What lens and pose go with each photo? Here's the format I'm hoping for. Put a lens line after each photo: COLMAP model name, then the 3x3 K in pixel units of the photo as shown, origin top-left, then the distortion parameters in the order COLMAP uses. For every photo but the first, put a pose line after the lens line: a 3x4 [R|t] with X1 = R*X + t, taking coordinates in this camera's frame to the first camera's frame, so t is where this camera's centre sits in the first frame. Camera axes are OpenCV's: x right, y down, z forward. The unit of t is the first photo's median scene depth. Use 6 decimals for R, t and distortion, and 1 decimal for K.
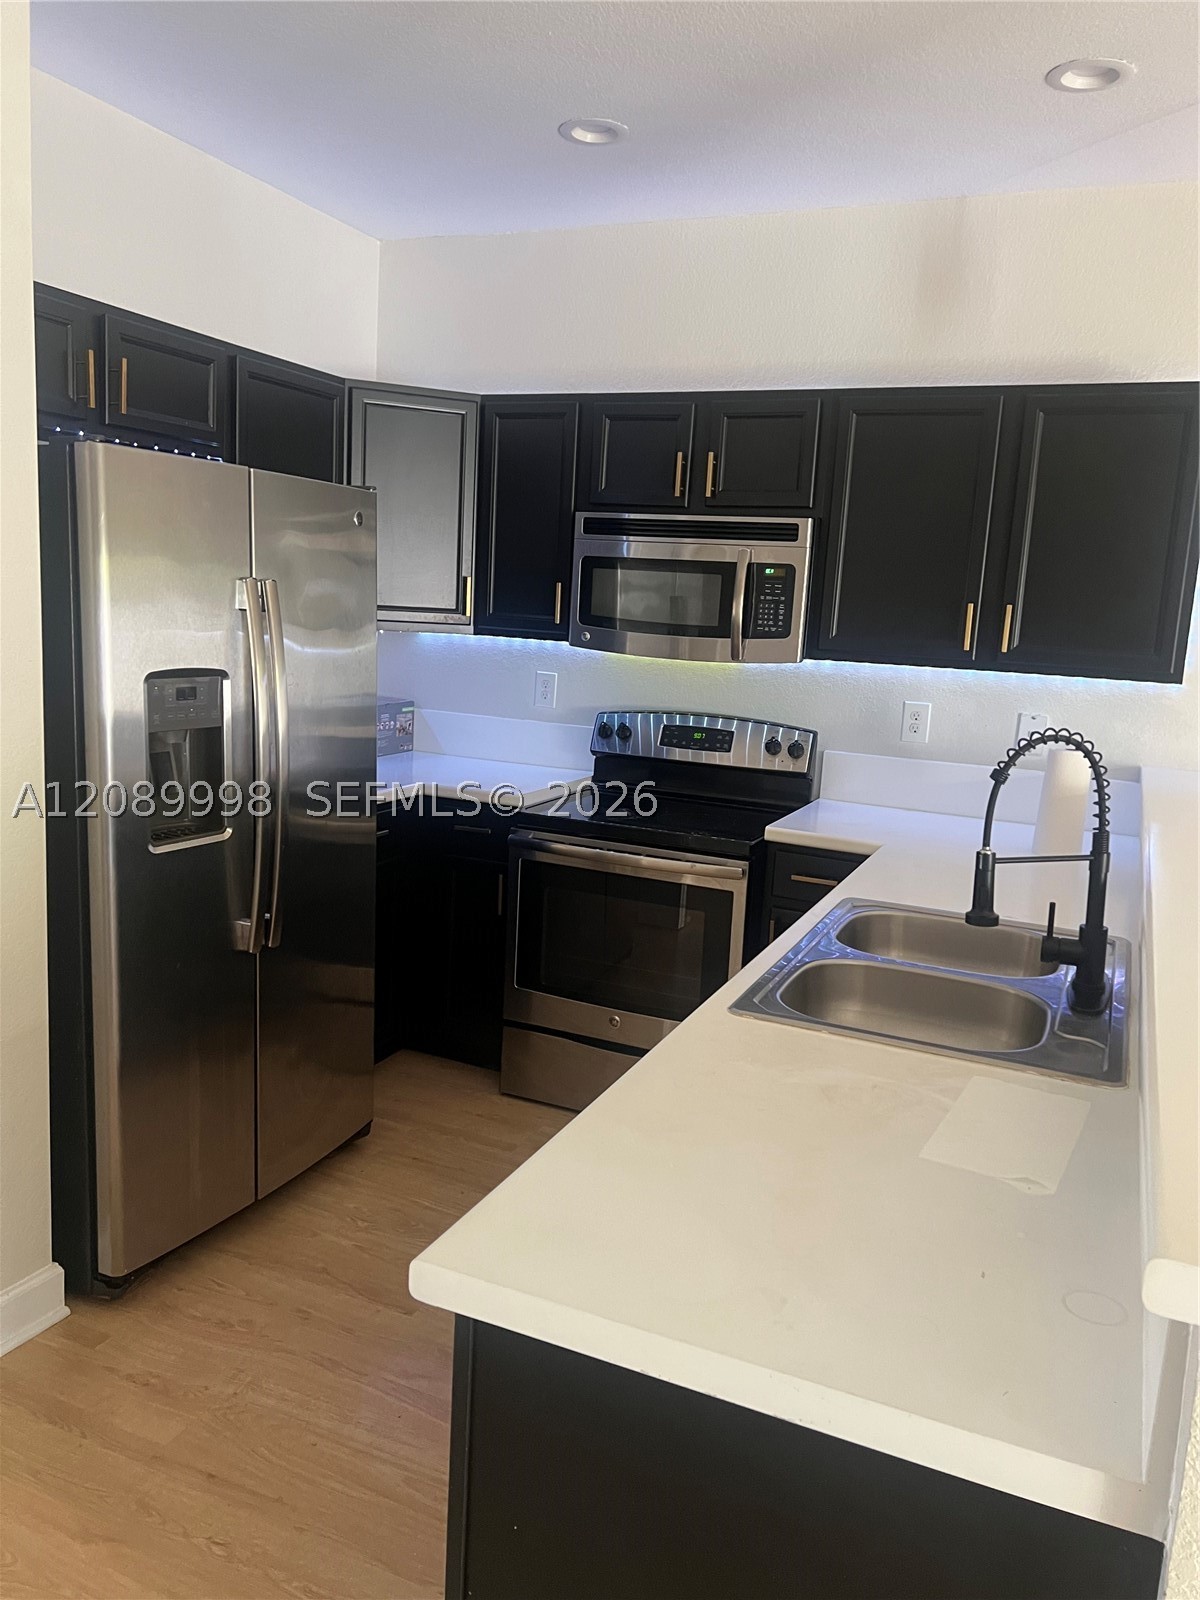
lens RADIAL K [[1180.2, 0, 600.0], [0, 1180.2, 800.0], [0, 0, 1]] dist [0.002551, -0.004246]
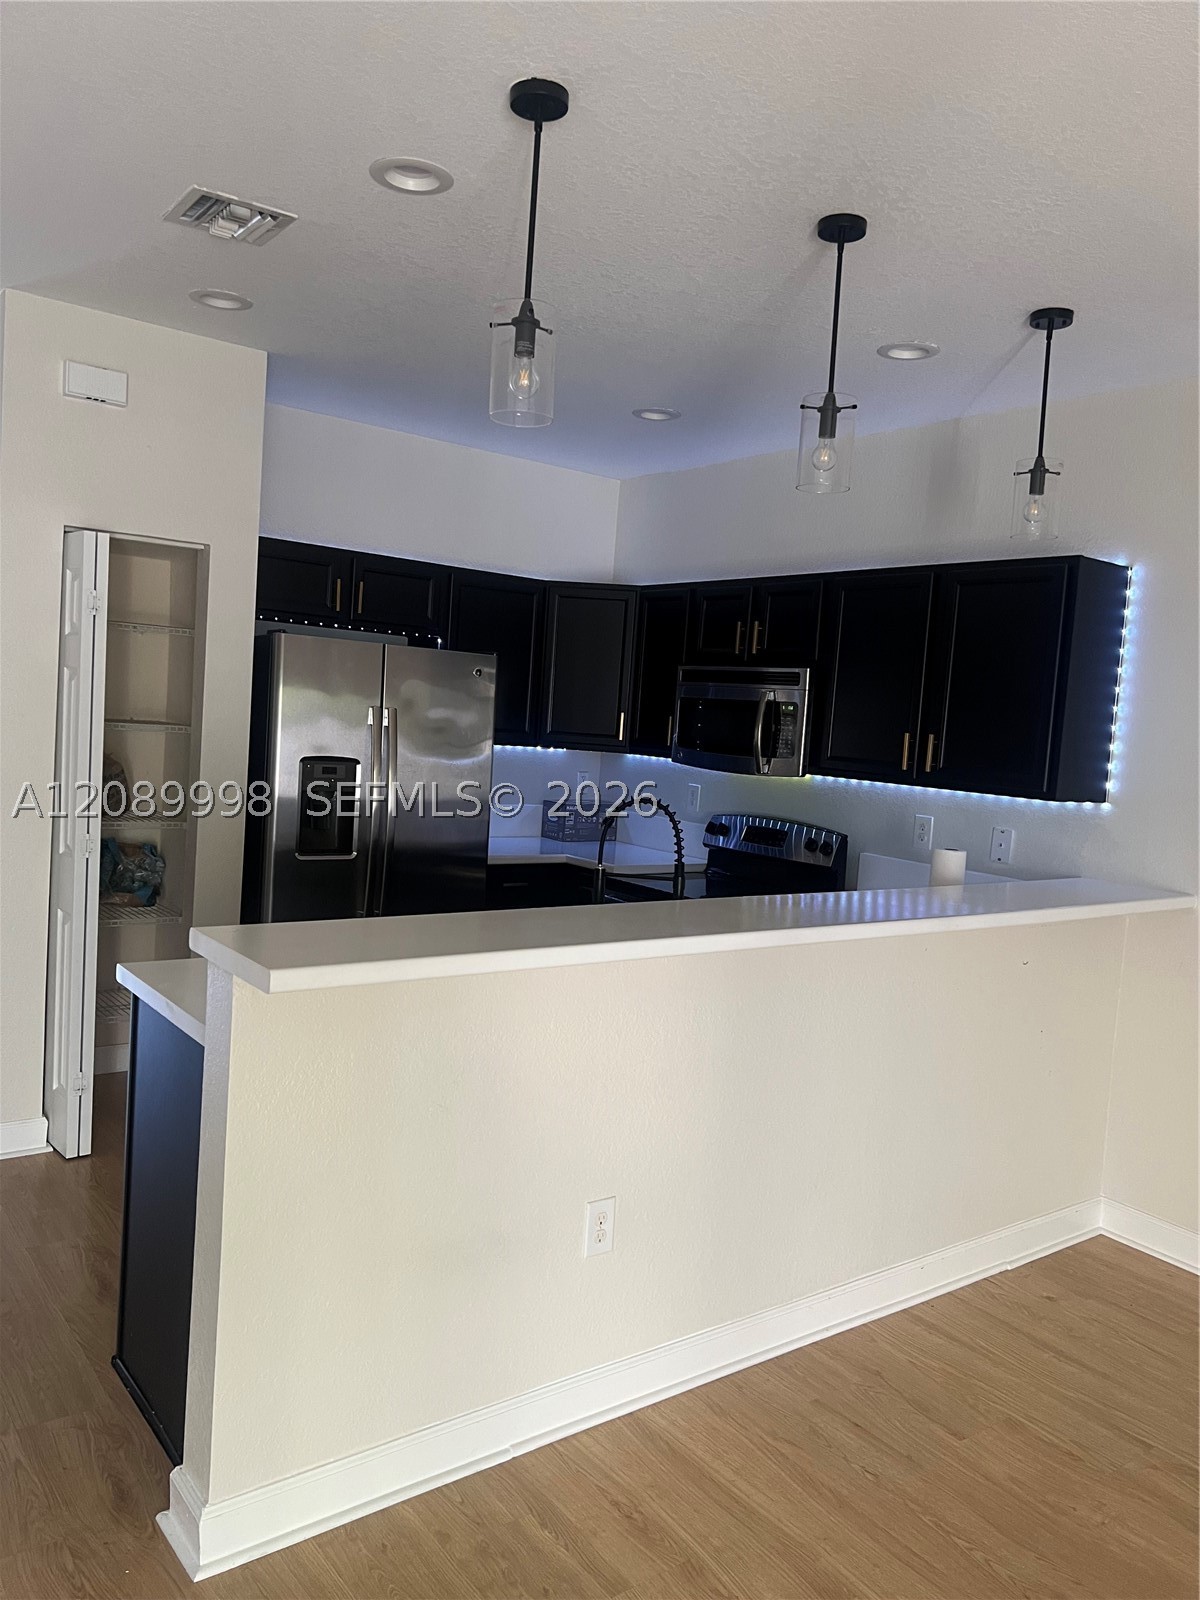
lens RADIAL K [[1204.5, 0, 600.0], [0, 1204.5, 800.0], [0, 0, 1]] dist [0.004130, 0.000182]
pose [[0.872136, 0.041046, -0.487539, 0.814629], [-0.103164, 0.989499, -0.101238, 0.086653], [0.478264, 0.138589, 0.867212, -0.333526]]
